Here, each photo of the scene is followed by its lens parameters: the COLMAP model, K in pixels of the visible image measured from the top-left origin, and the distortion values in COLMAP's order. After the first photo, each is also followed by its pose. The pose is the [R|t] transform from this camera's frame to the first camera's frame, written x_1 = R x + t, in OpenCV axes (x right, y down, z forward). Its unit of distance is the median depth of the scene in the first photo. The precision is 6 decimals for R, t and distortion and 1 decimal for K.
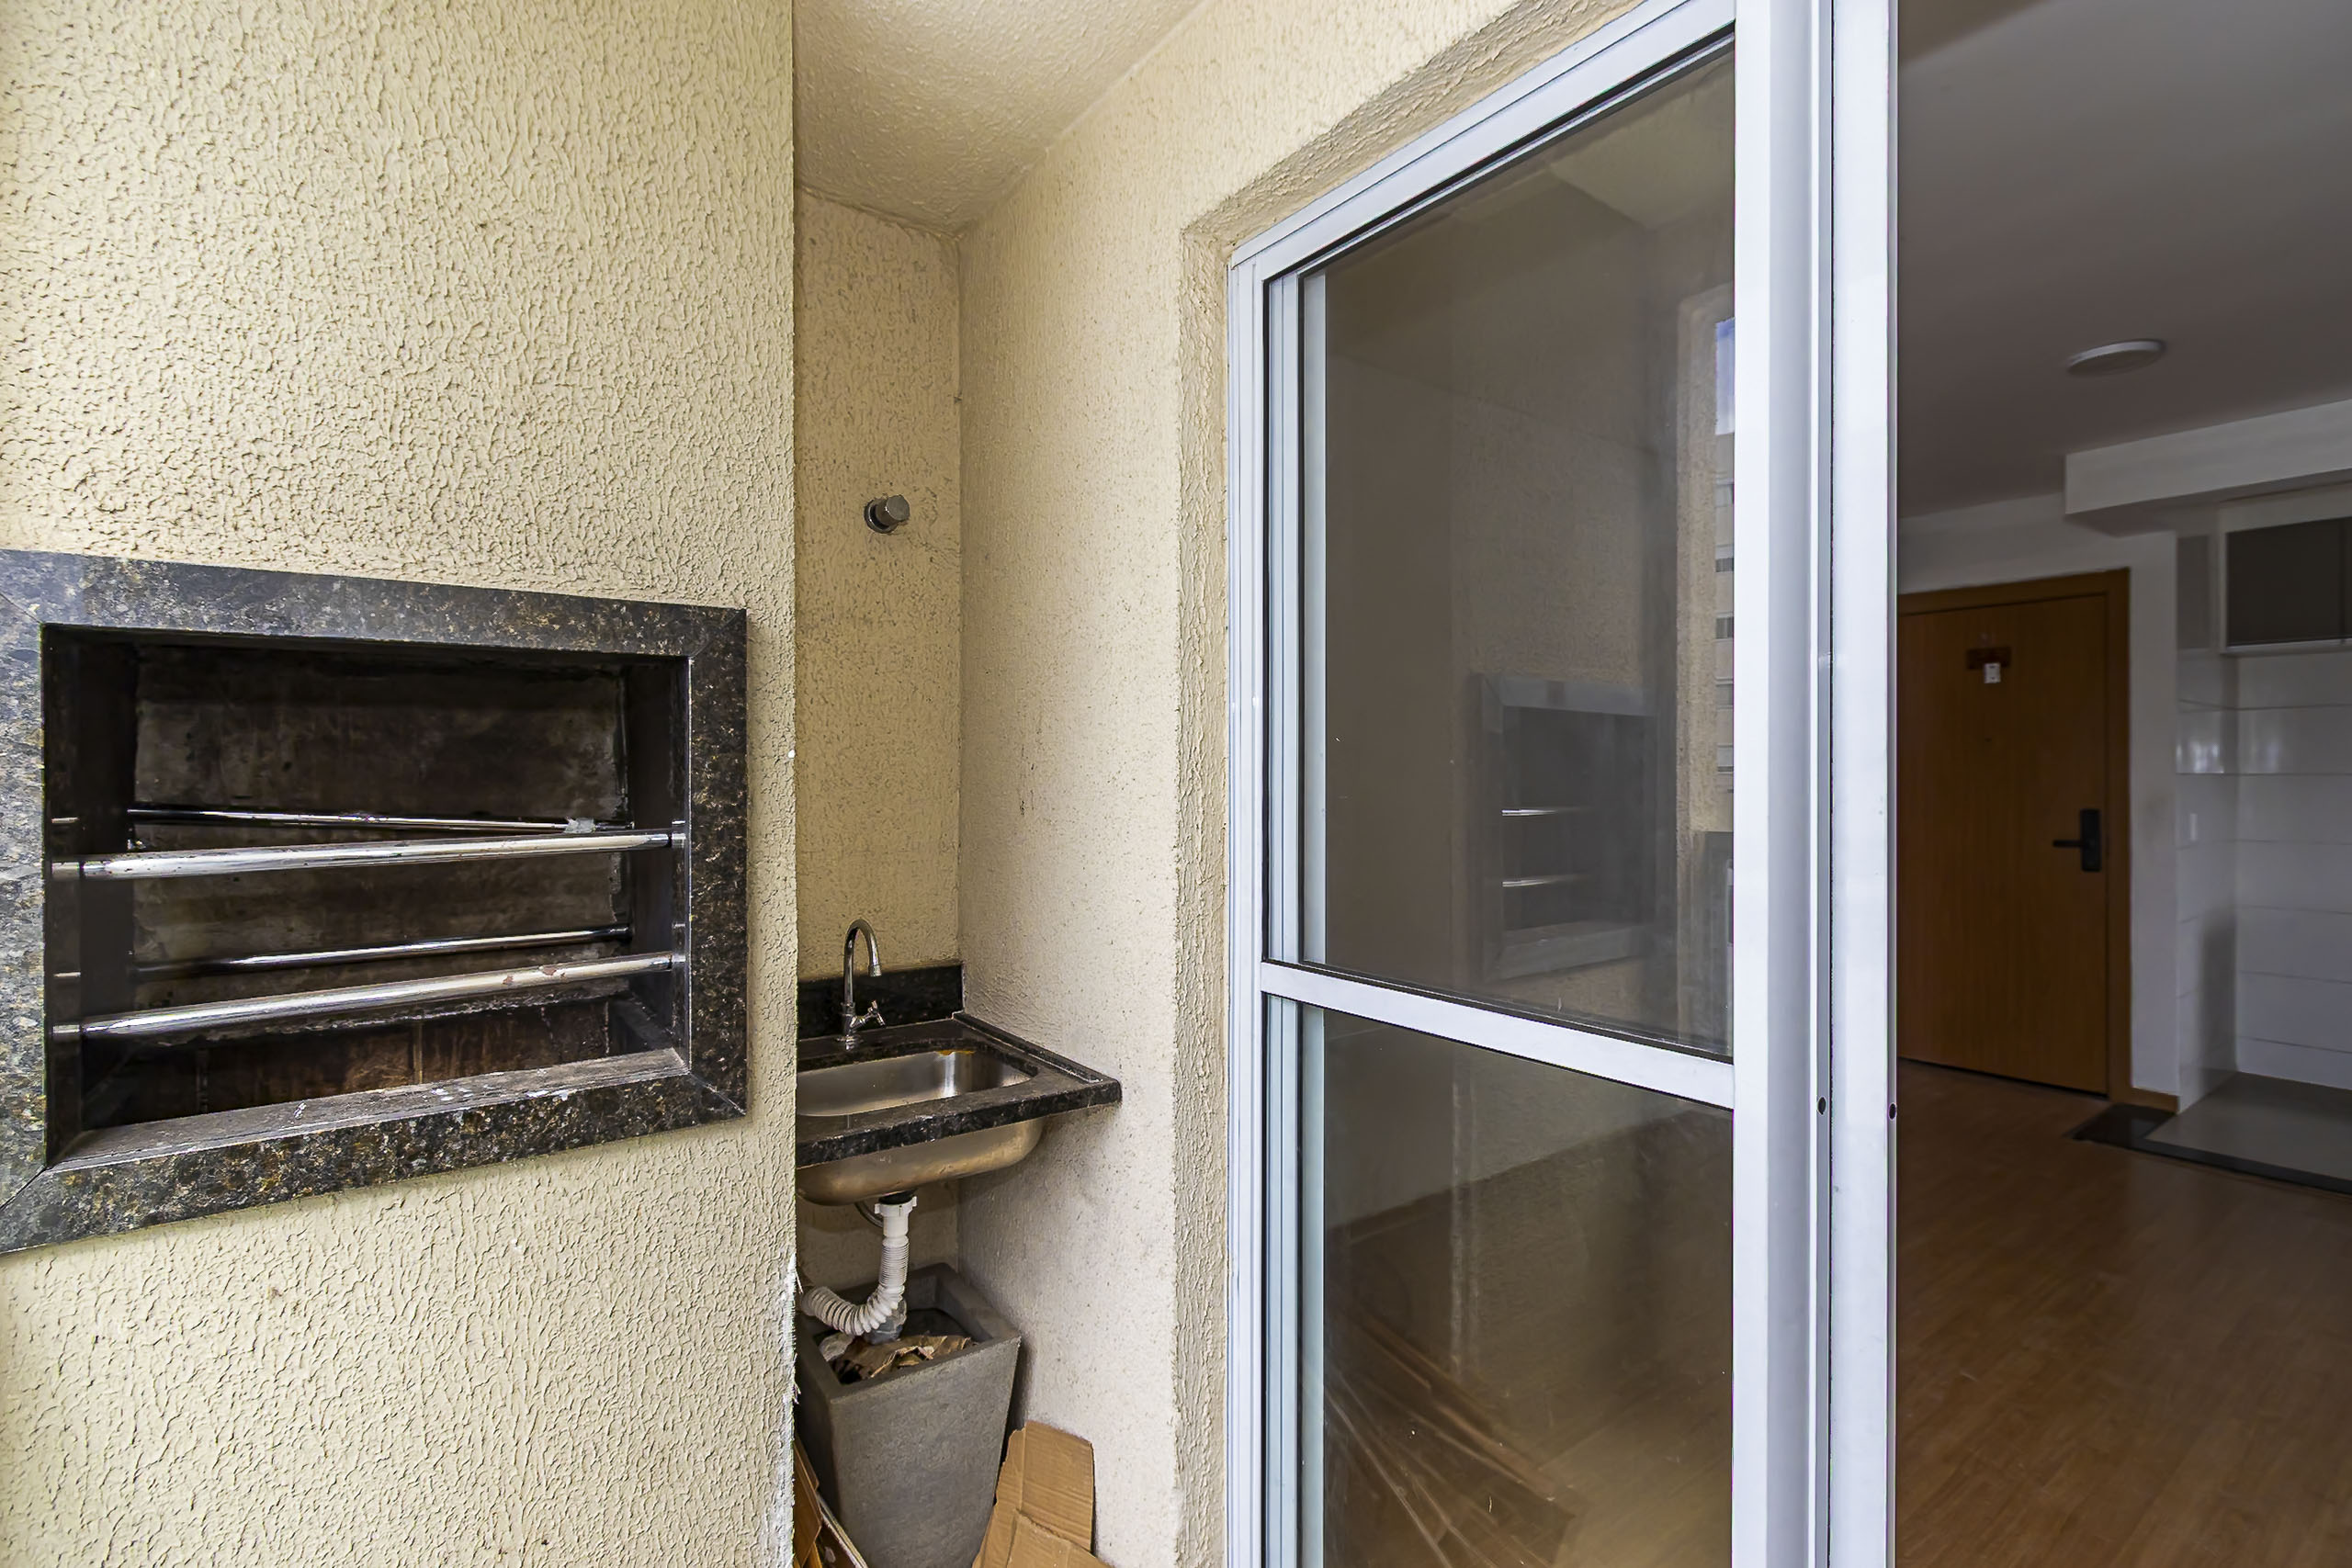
lens RADIAL K [[1083.3, 0, 1189.4], [0, 1083.3, 773.4], [0, 0, 1]] dist [0.007788, -0.003041]
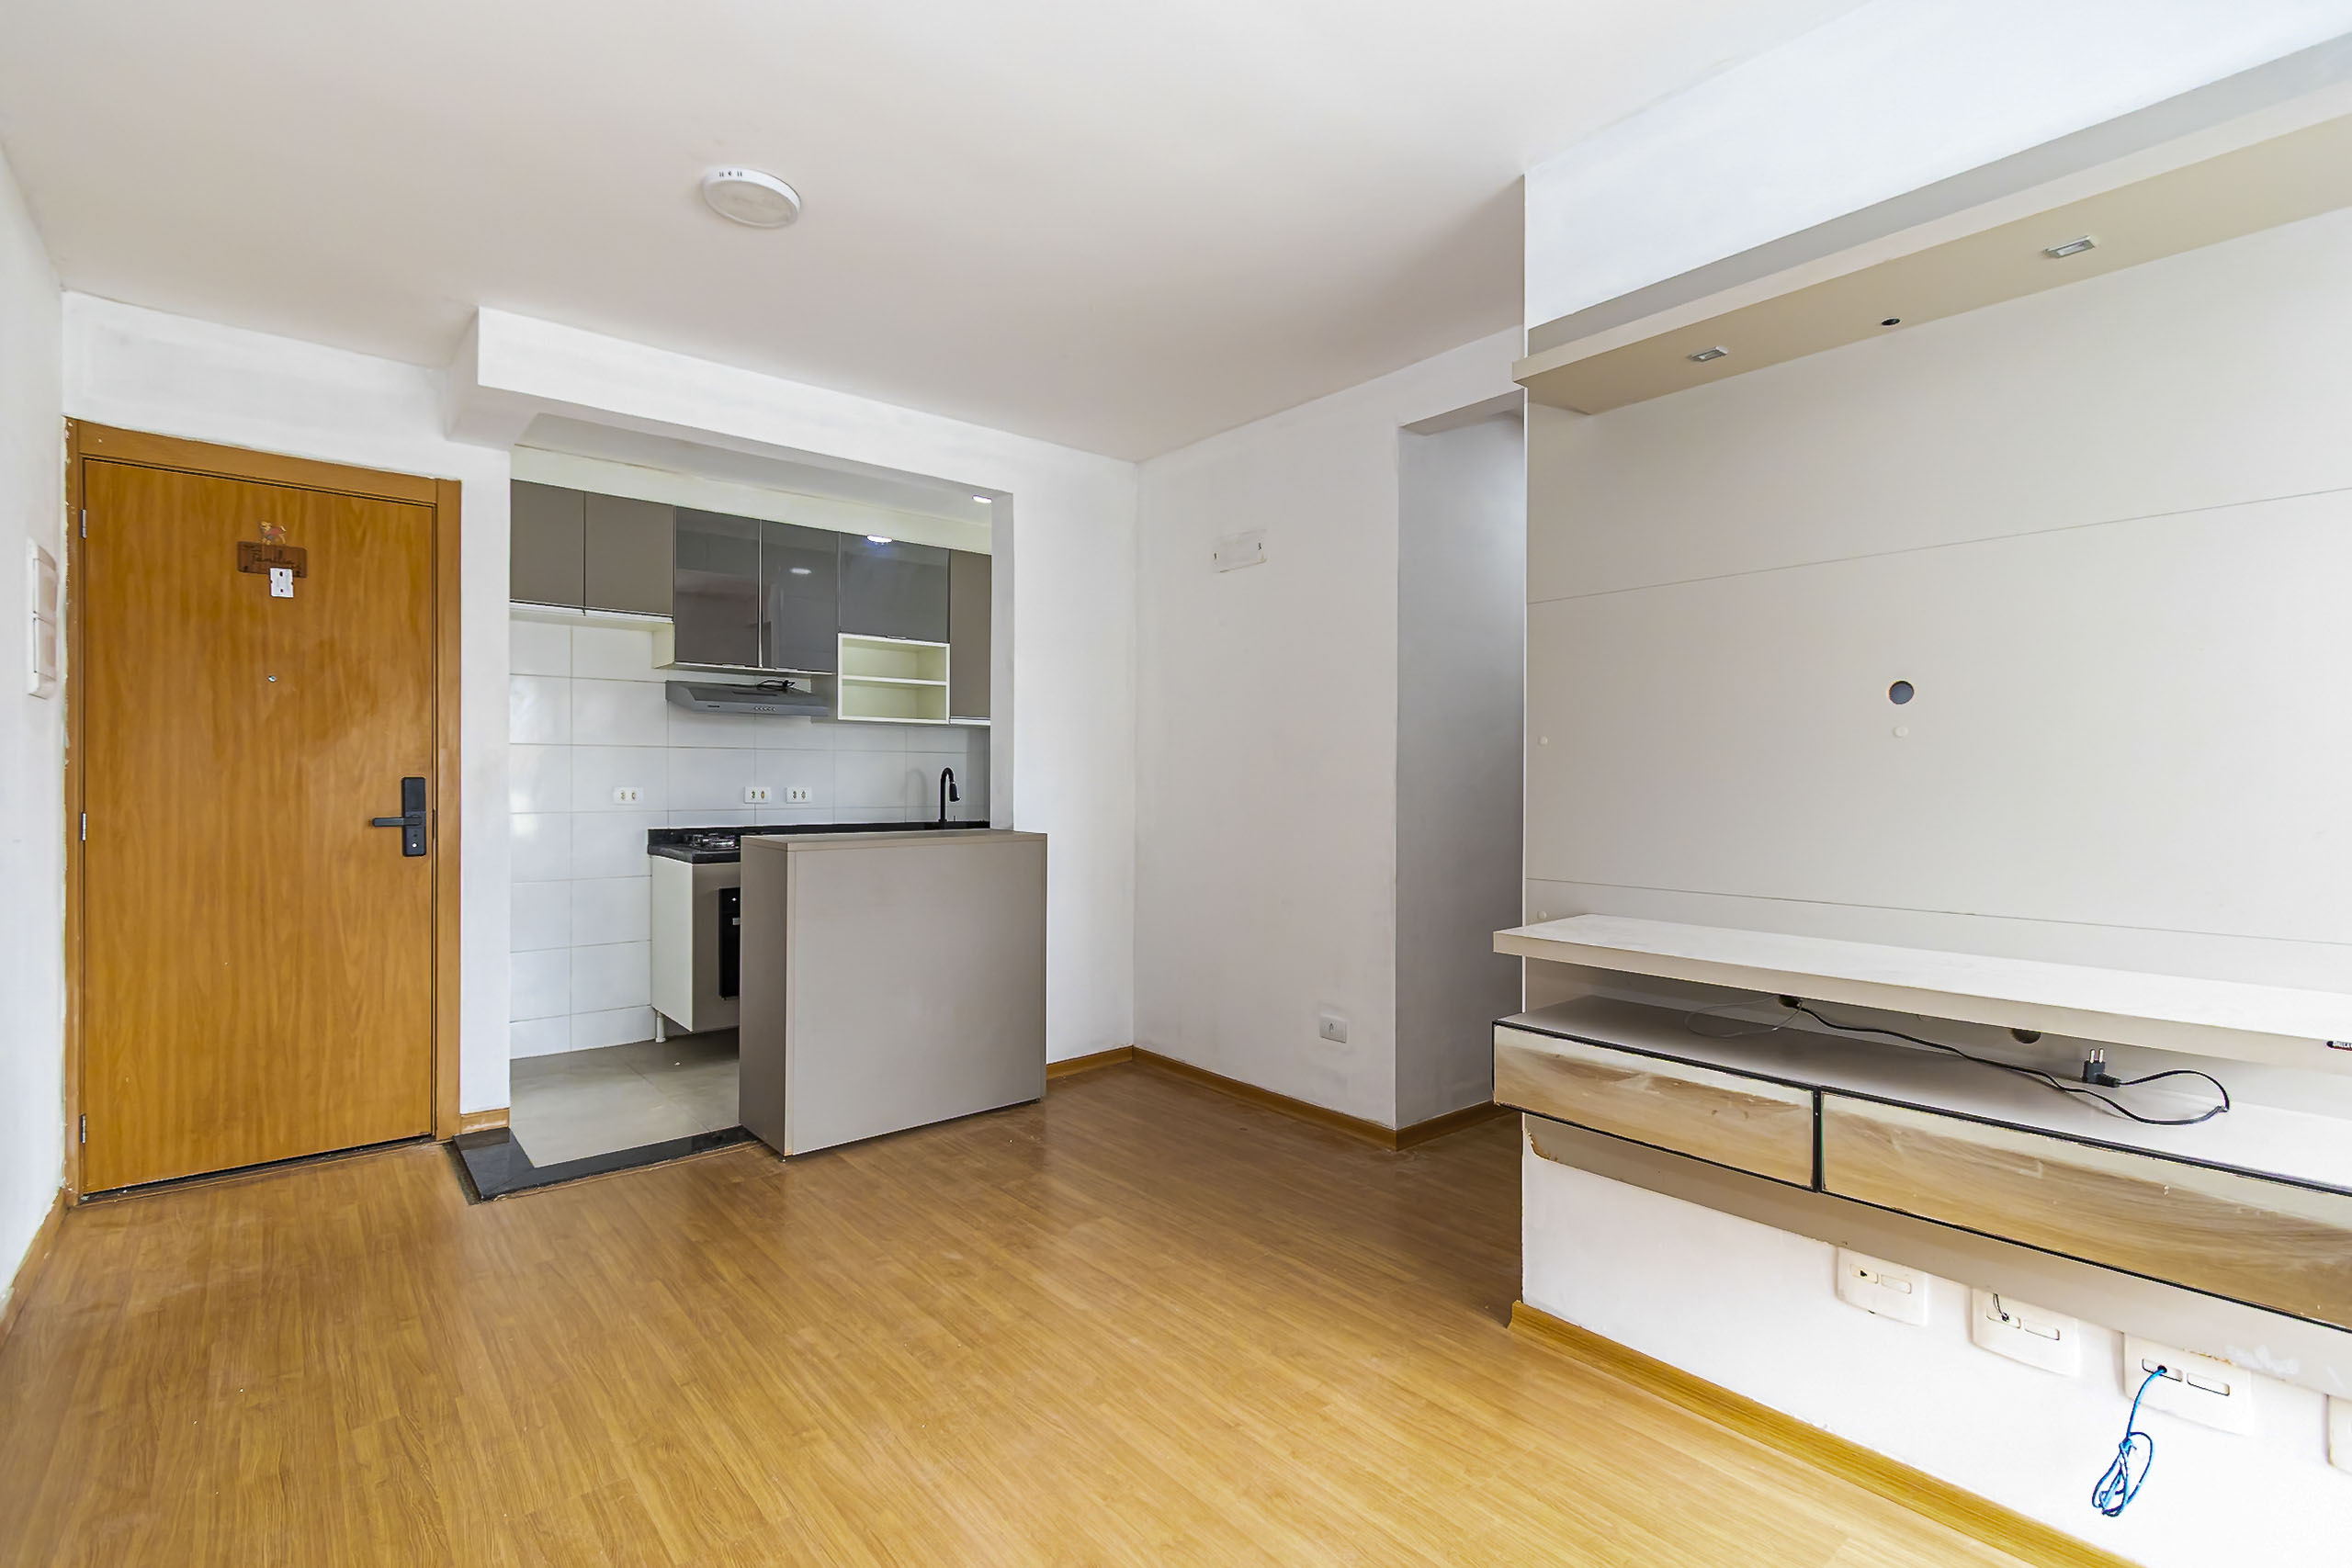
lens RADIAL K [[1083.3, 0, 1161.0], [0, 1083.3, 782.7], [0, 0, 1]] dist [0.007788, -0.003041]
pose [[-0.049420, -0.003868, 0.998771, 0.019998], [-0.008376, 0.999959, 0.003458, 0.029830], [-0.998743, -0.008195, -0.049451, 0.503521]]
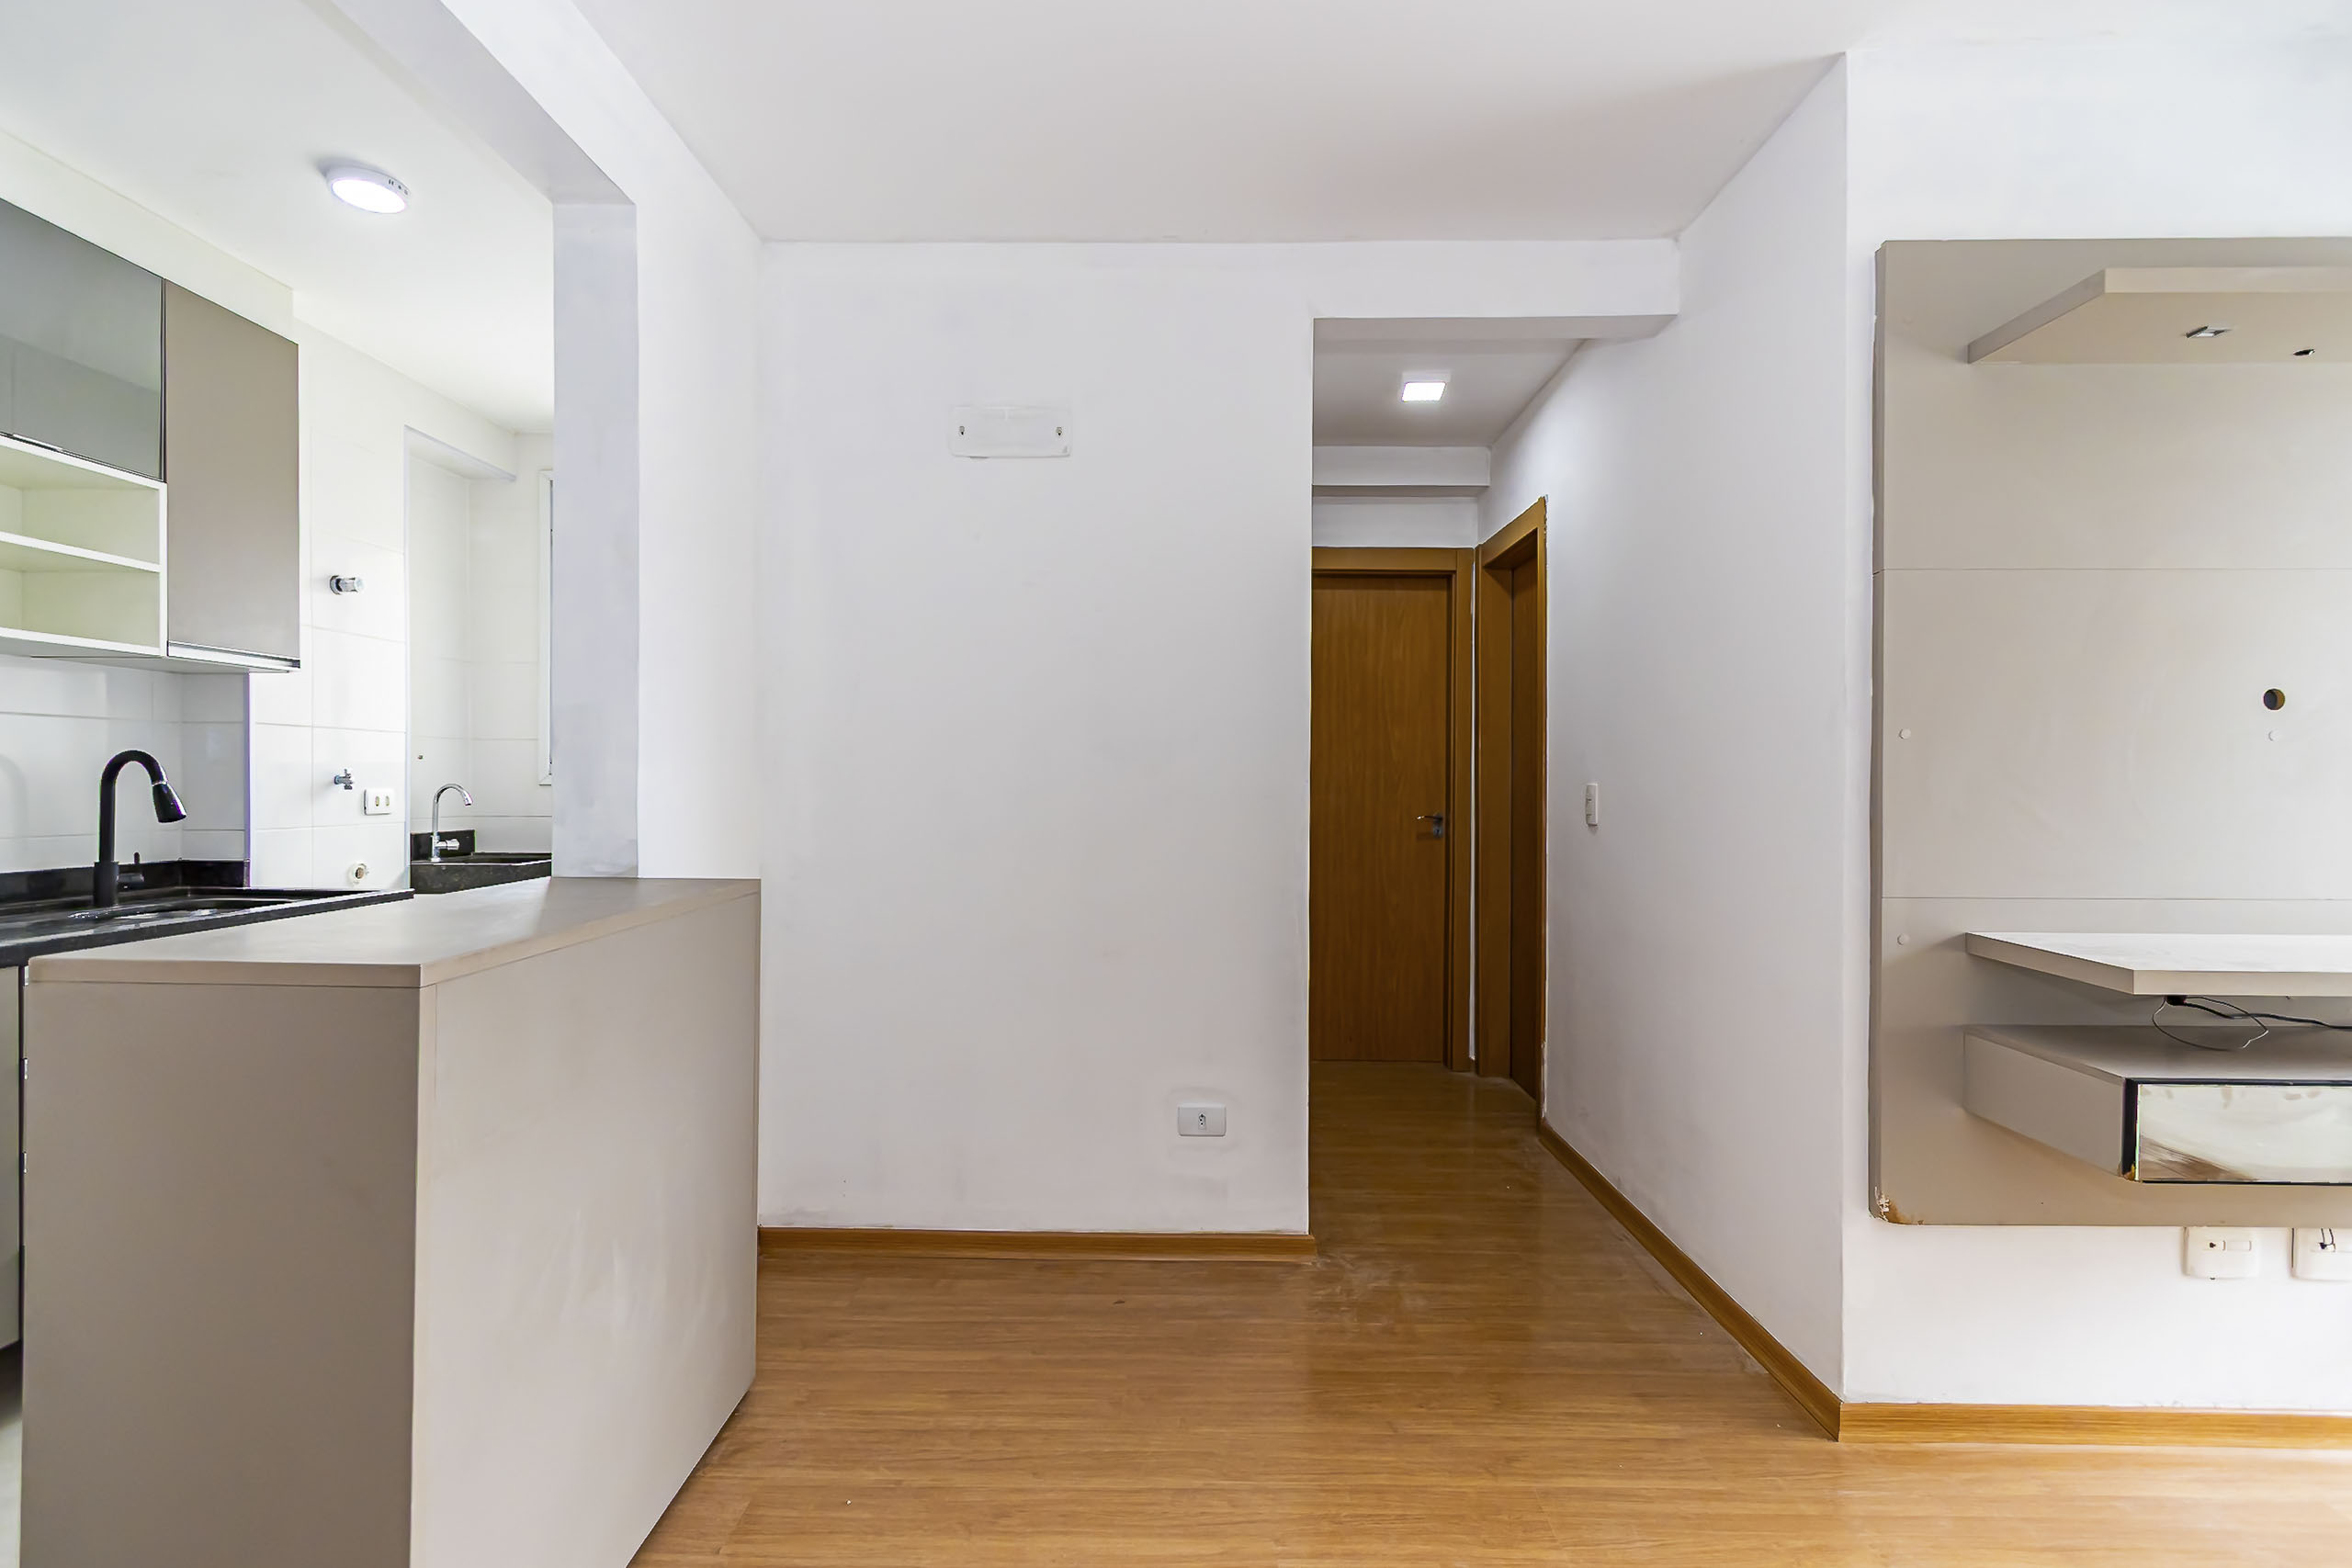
lens RADIAL K [[1083.3, 0, 1162.1], [0, 1083.3, 788.2], [0, 0, 1]] dist [0.007788, -0.003041]
pose [[-0.795352, -0.007950, 0.606096, 0.489669], [-0.008116, 0.999964, 0.002465, 0.033443], [-0.606094, -0.002959, -0.795388, 0.820591]]
